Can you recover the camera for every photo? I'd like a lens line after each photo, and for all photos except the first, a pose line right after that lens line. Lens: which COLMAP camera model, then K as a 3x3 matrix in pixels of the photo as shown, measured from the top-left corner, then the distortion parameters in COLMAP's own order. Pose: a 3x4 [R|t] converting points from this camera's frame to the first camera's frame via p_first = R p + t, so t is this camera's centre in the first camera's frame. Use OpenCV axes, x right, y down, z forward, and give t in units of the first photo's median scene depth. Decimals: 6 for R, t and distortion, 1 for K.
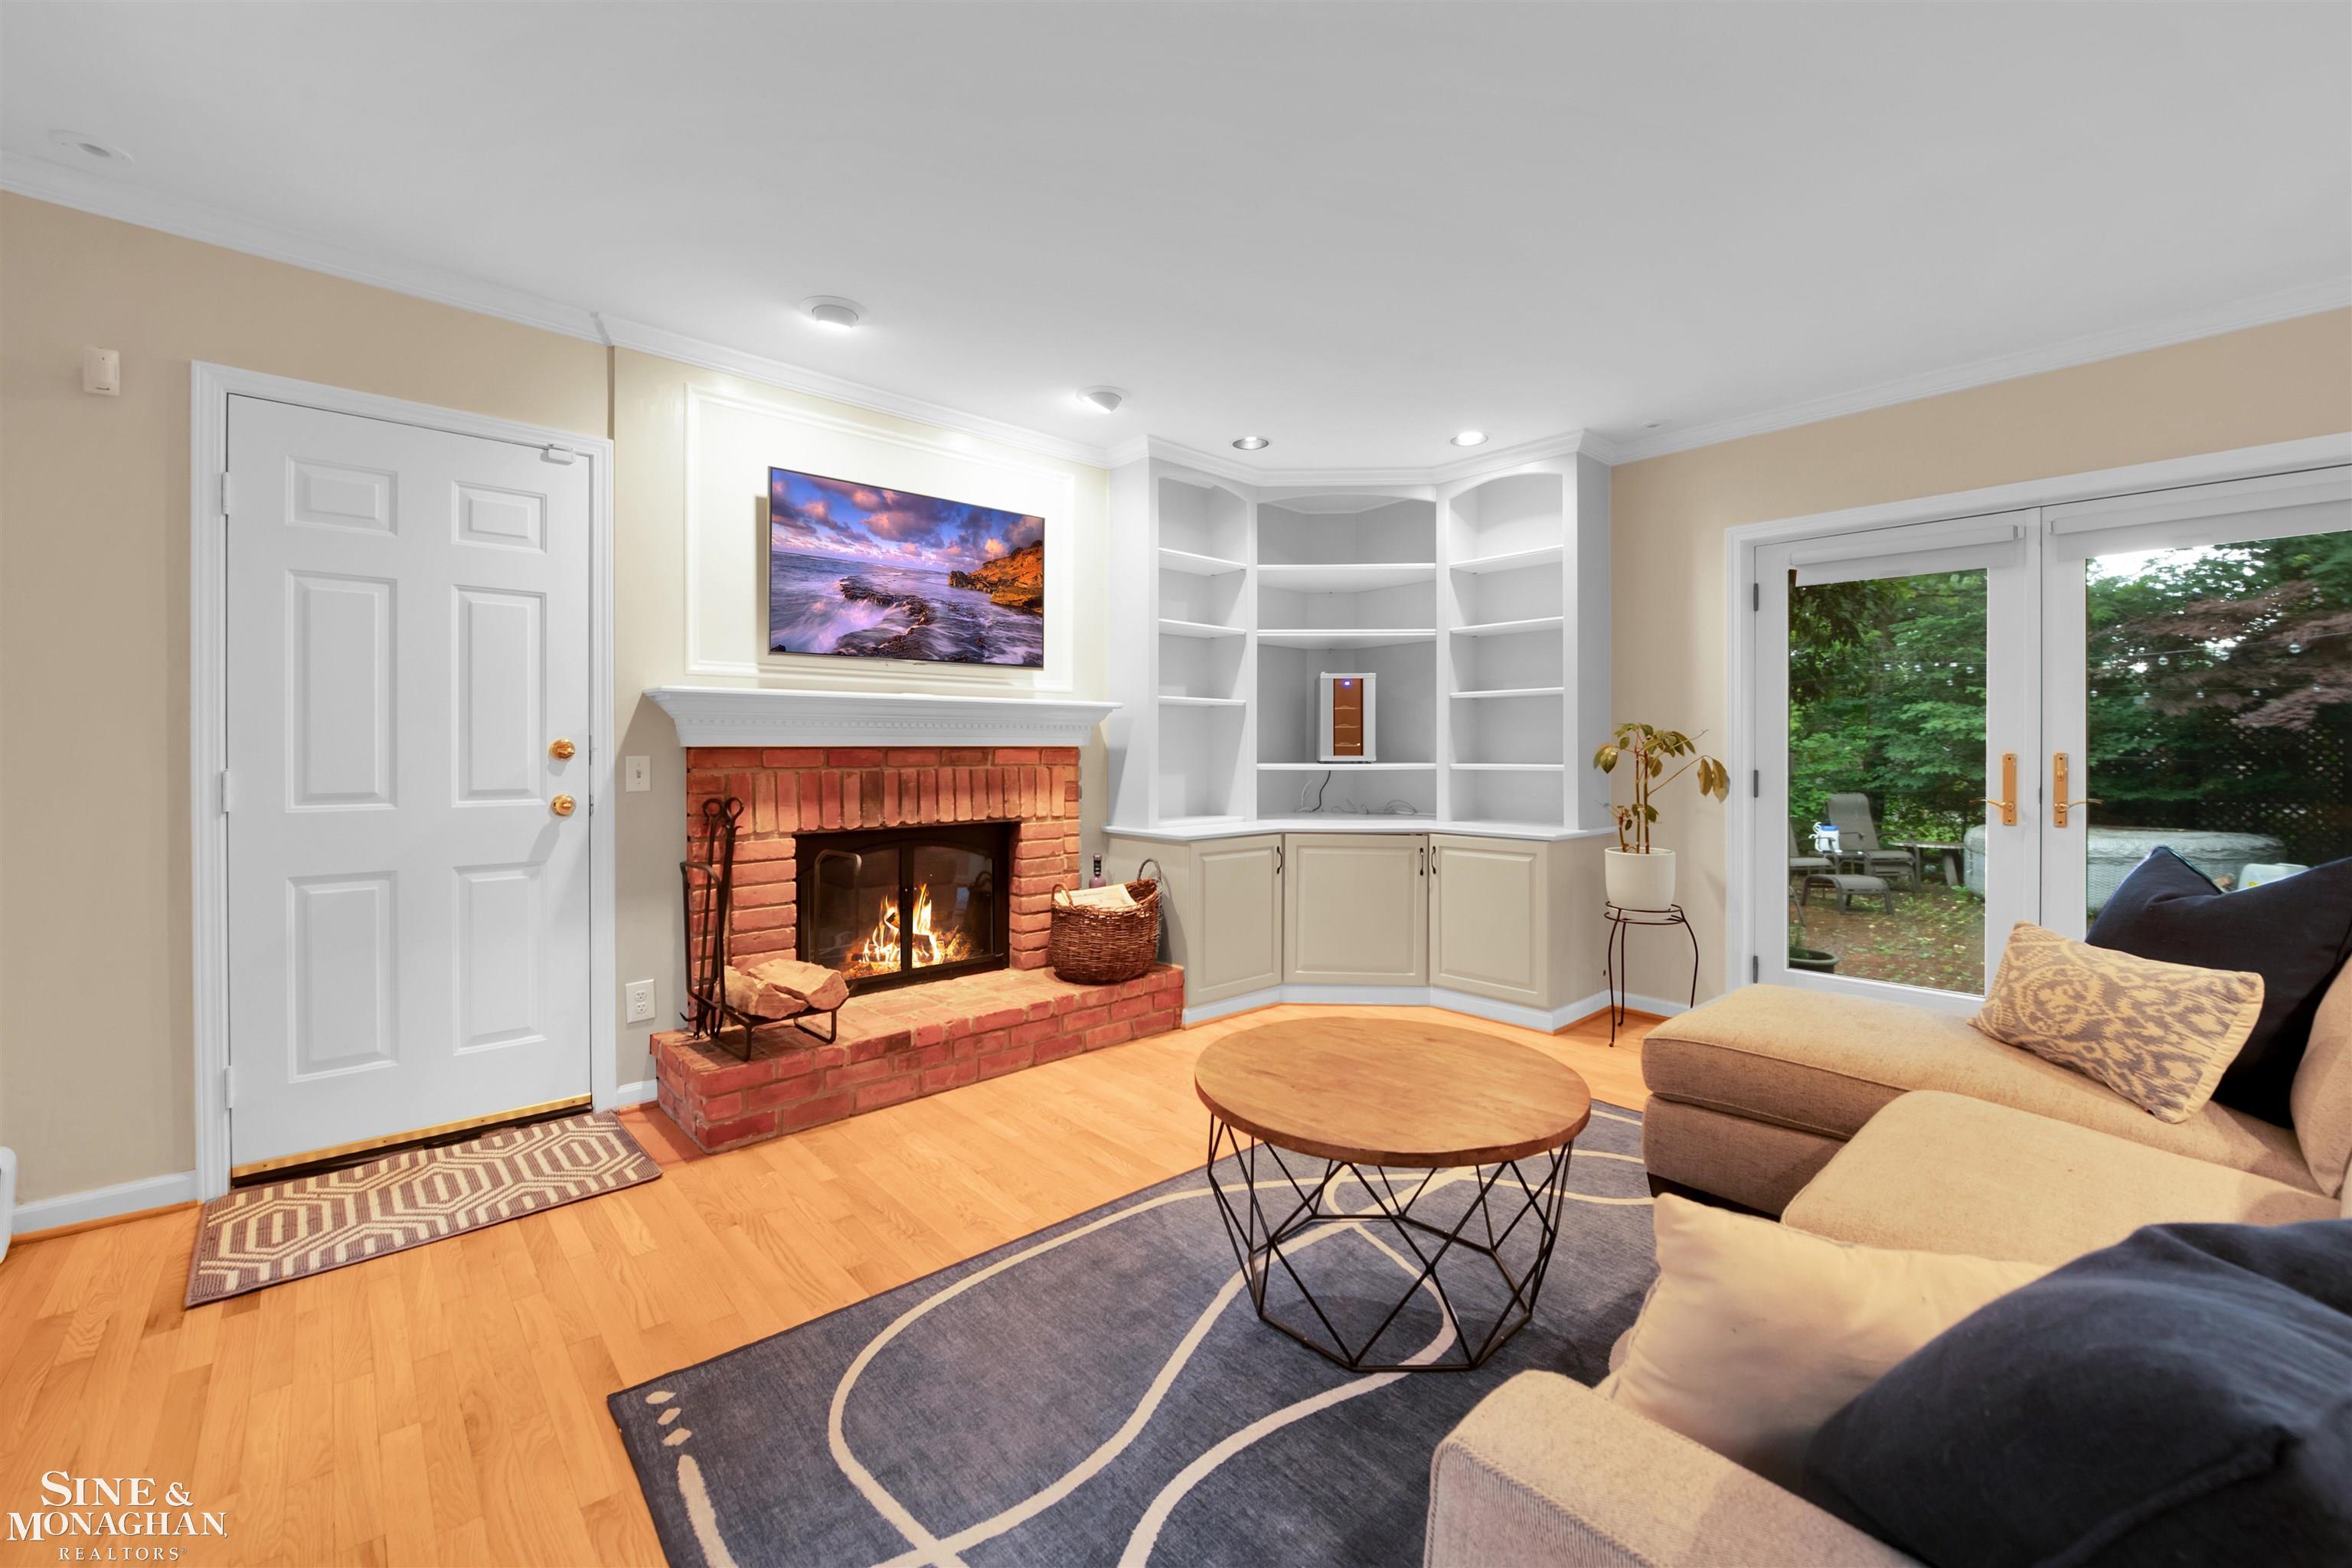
lens RADIAL K [[955.4, 0, 1189.8], [0, 955.4, 752.1], [0, 0, 1]] dist [-0.001282, -0.000179]
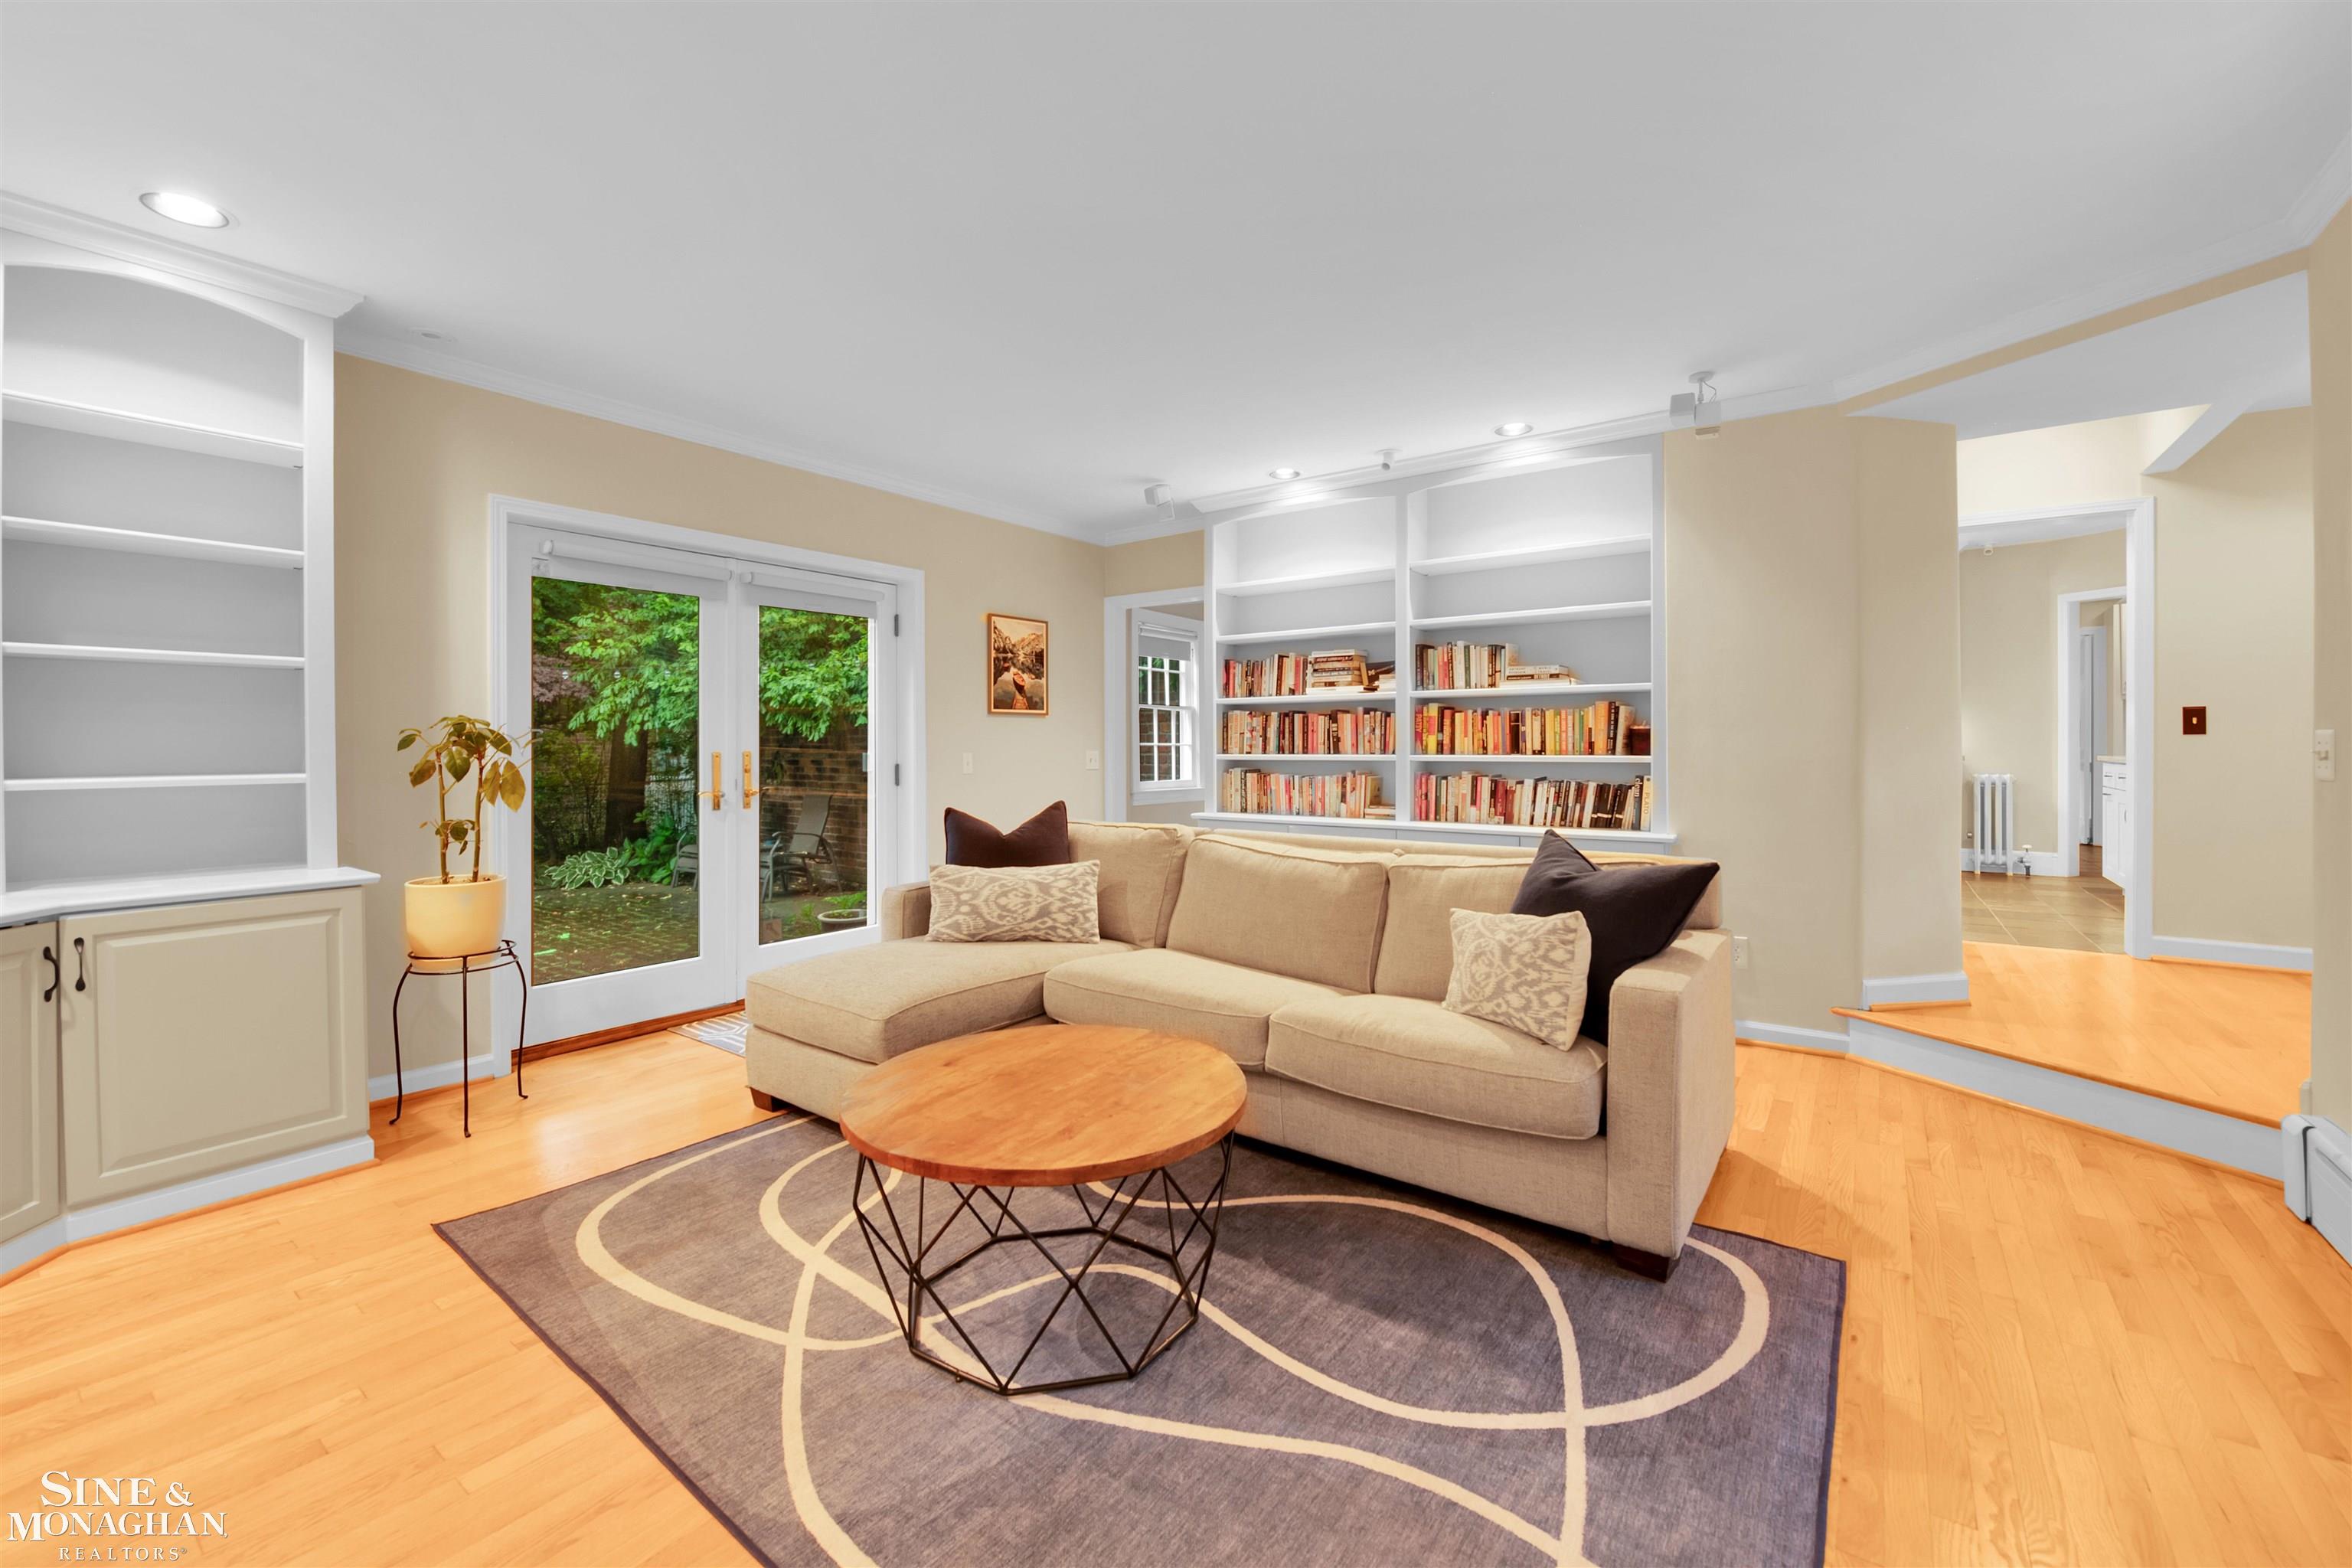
lens RADIAL K [[955.4, 0, 1189.8], [0, 955.4, 752.1], [0, 0, 1]] dist [-0.001282, -0.000179]
pose [[-0.204967, -0.006218, 0.978749, -0.741824], [0.005466, 0.999957, 0.007498, -0.006751], [-0.978754, 0.006886, -0.204924, 1.020181]]
